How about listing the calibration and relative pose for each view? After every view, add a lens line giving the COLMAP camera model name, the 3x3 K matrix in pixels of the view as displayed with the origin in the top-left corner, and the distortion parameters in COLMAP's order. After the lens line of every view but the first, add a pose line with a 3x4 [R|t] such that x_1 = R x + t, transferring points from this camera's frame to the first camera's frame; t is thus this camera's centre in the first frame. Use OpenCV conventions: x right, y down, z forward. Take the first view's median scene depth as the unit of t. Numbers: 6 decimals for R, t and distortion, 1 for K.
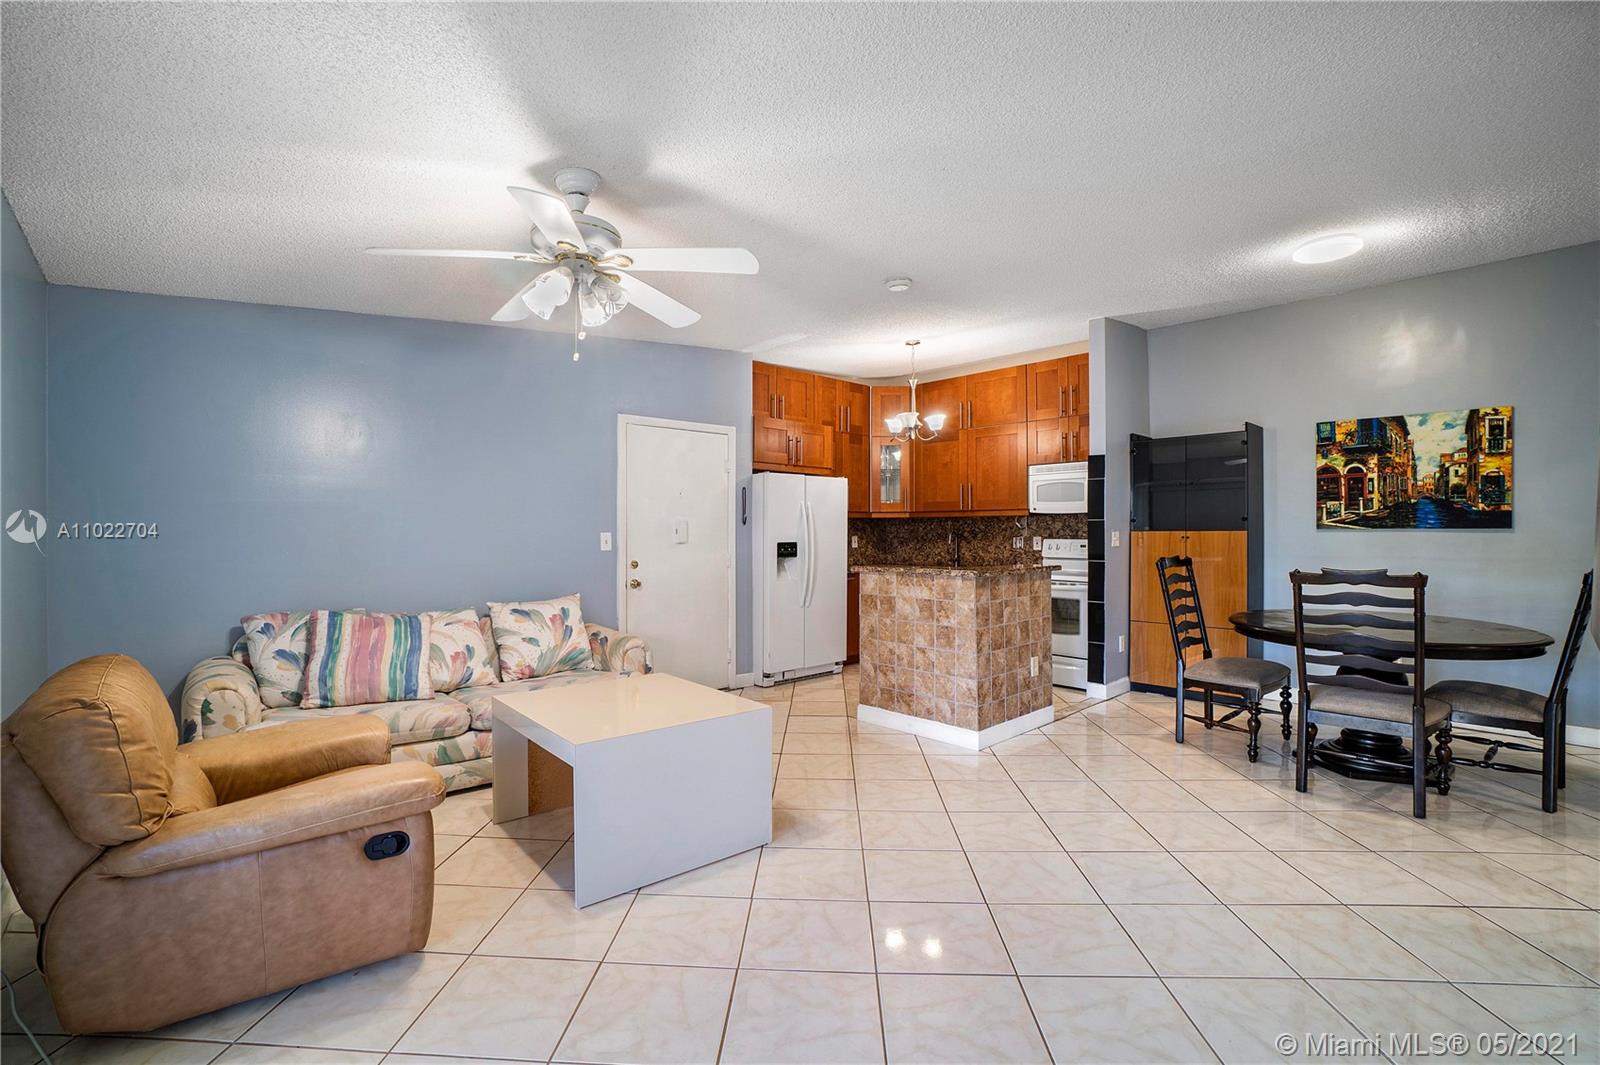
lens RADIAL K [[745.1, 0, 782.0], [0, 745.1, 532.0], [0, 0, 1]] dist [-0.029519, 0.009557]
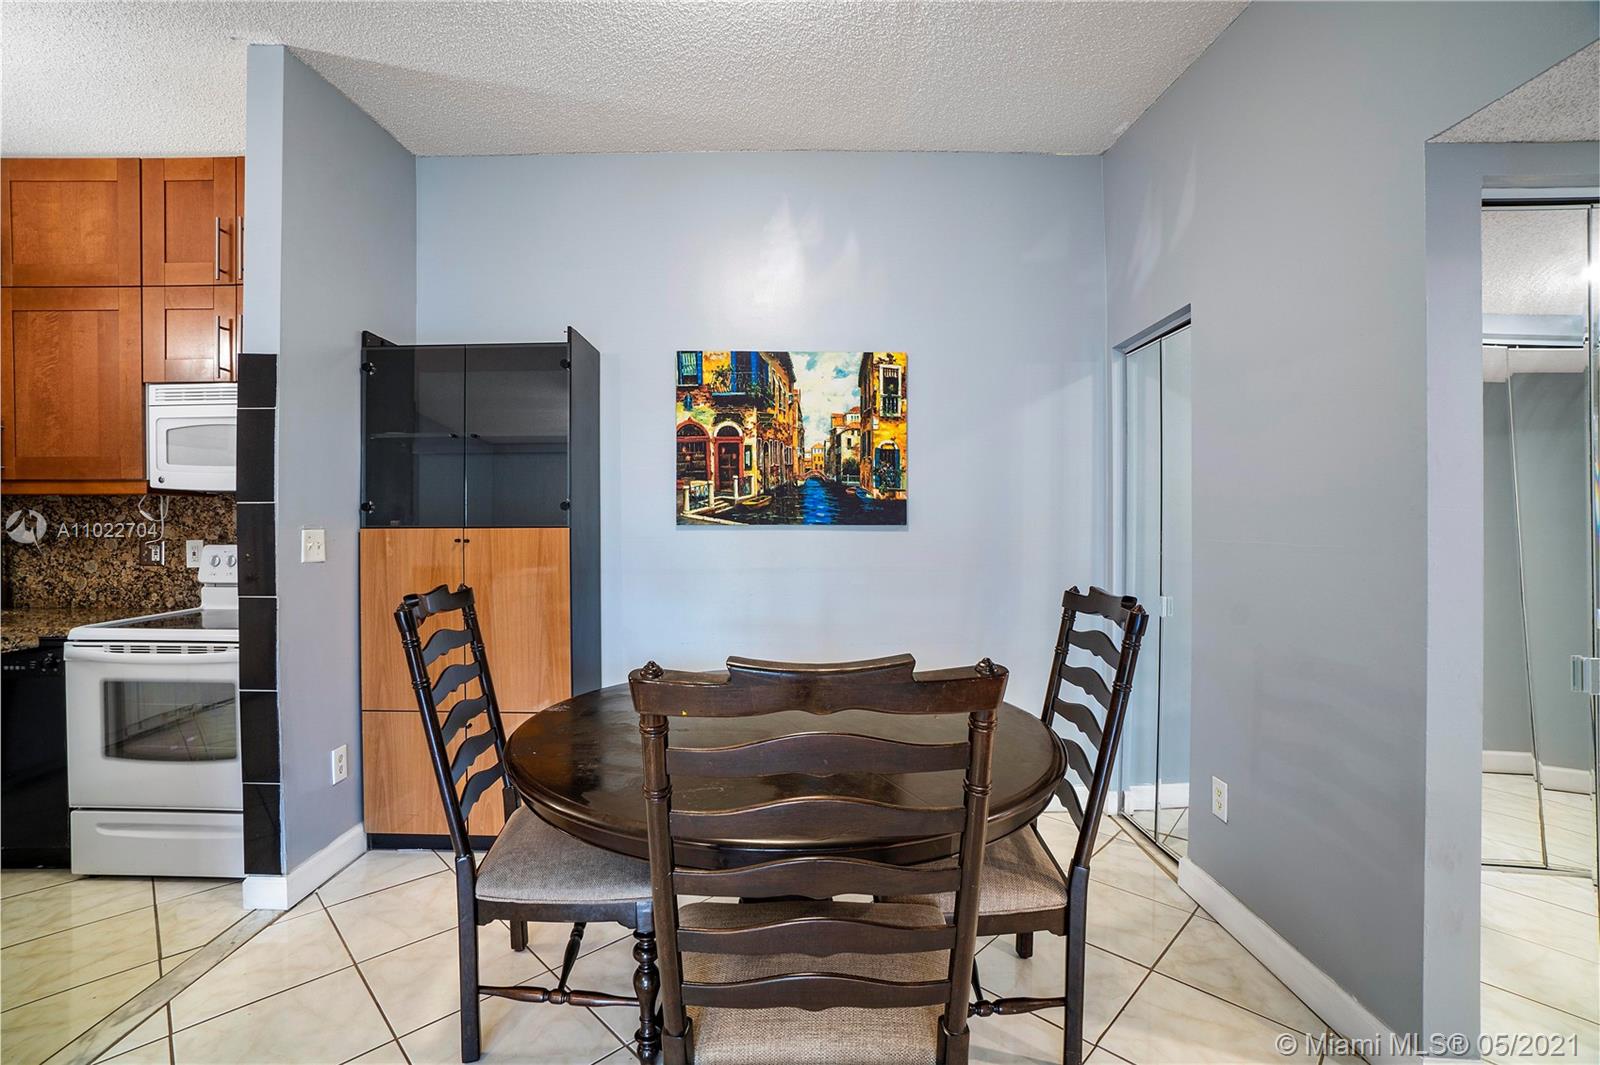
lens RADIAL K [[694.9, 0, 781.9], [0, 694.9, 532.8], [0, 0, 1]] dist [-0.004475, 0.001578]
pose [[0.695206, -0.004221, 0.718799, 0.378100], [0.000955, 0.999987, 0.004949, -0.000427], [-0.718810, -0.002754, 0.695201, 0.544230]]
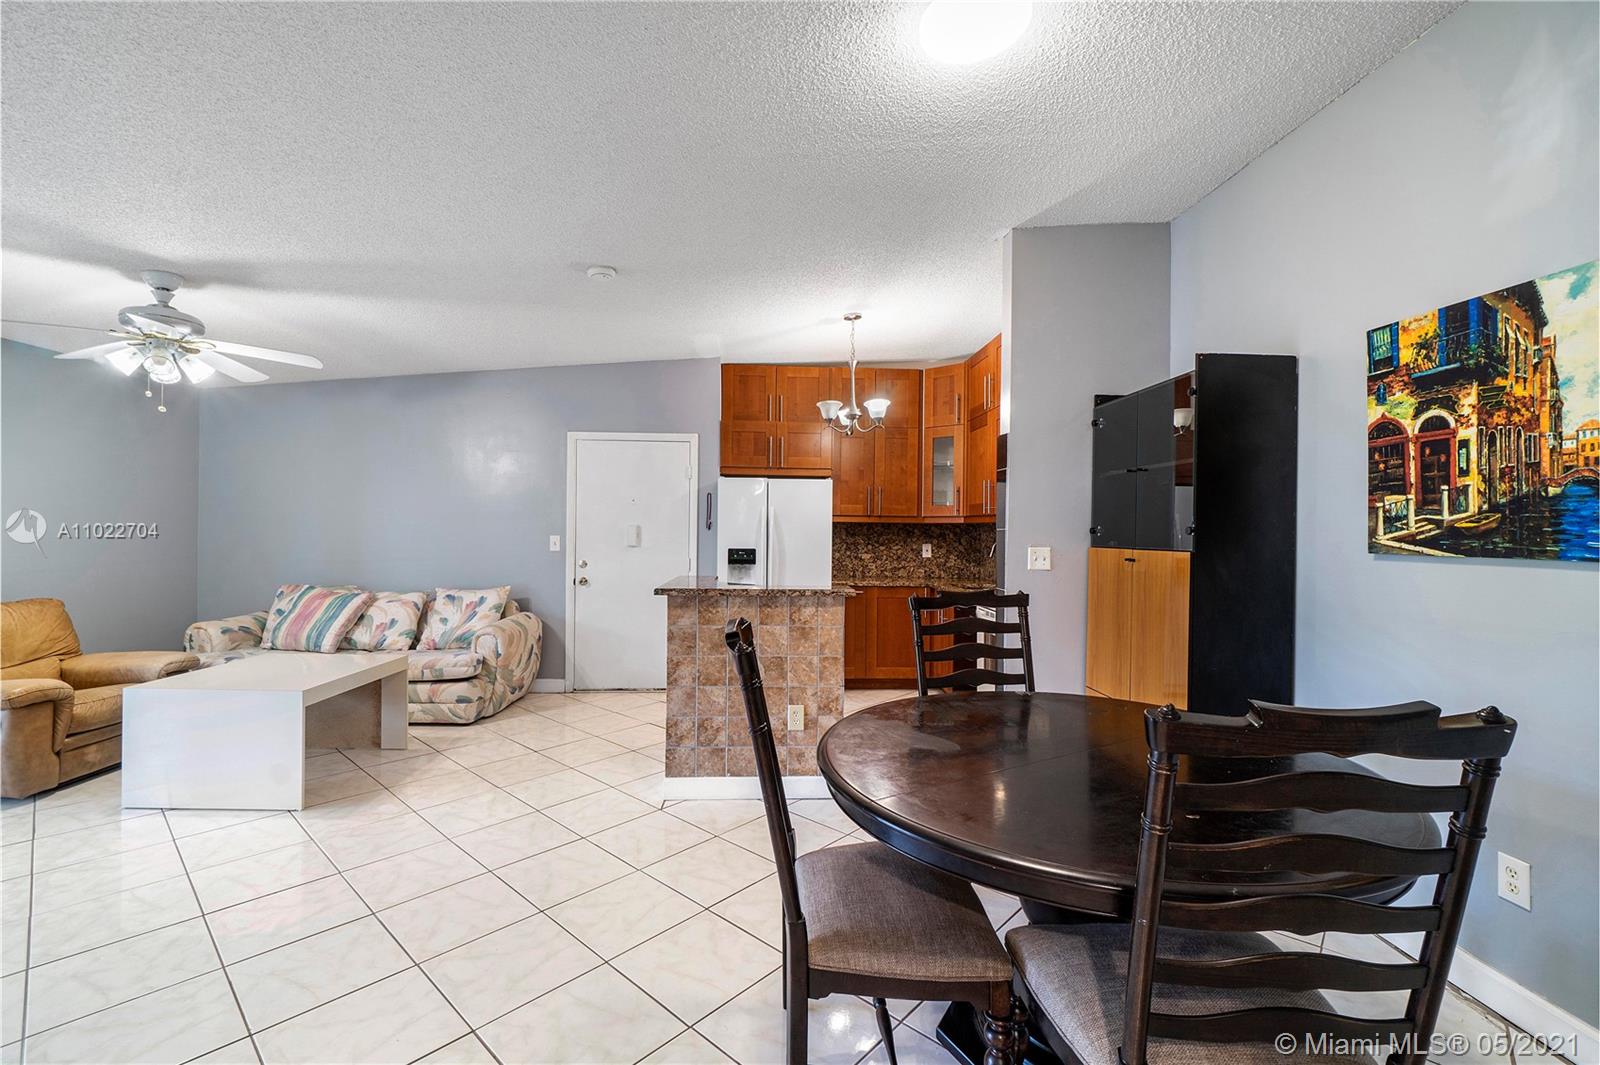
lens RADIAL K [[694.9, 0, 767.6], [0, 694.9, 533.1], [0, 0, 1]] dist [-0.004475, 0.001578]
pose [[0.754408, 0.014612, -0.656243, 0.743323], [-0.013734, 0.999885, 0.006476, -0.015241], [0.656262, 0.004127, 0.754522, 0.412835]]
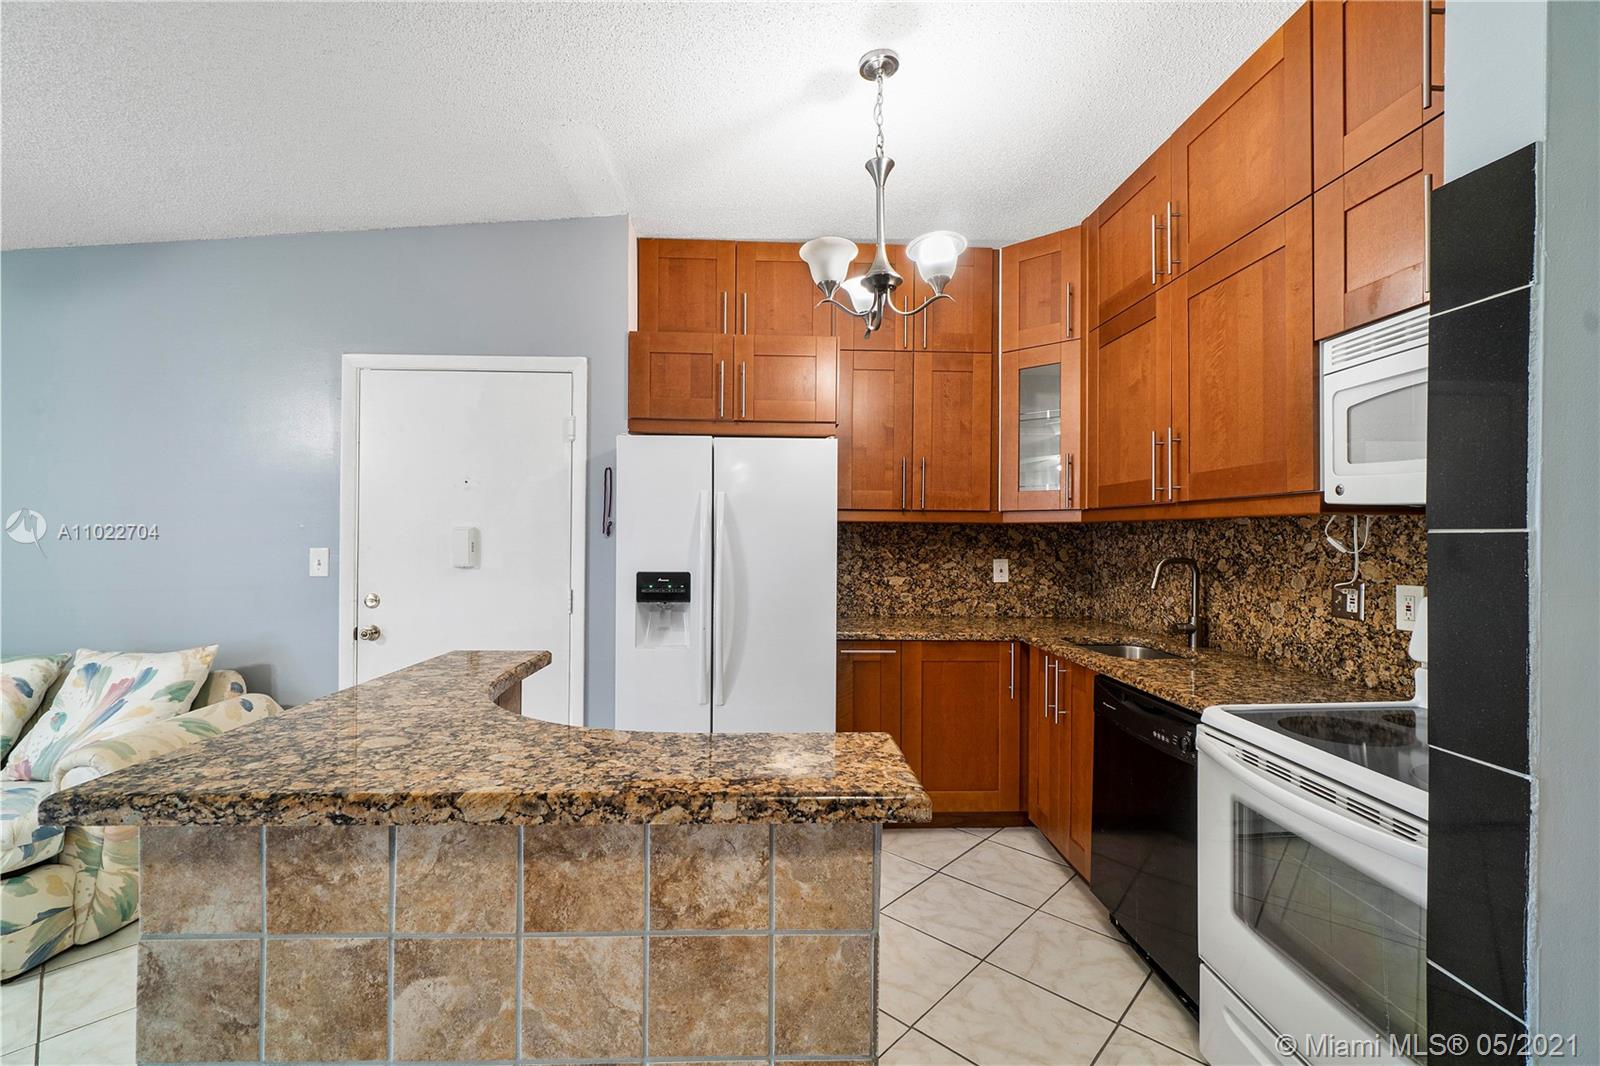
lens RADIAL K [[694.9, 0, 779.3], [0, 694.9, 527.1], [0, 0, 1]] dist [-0.004475, 0.001578]
pose [[0.757240, 0.001402, -0.653135, 0.443414], [-0.011101, 0.999881, -0.010723, -0.014786], [0.653042, 0.015370, 0.757166, 0.835504]]
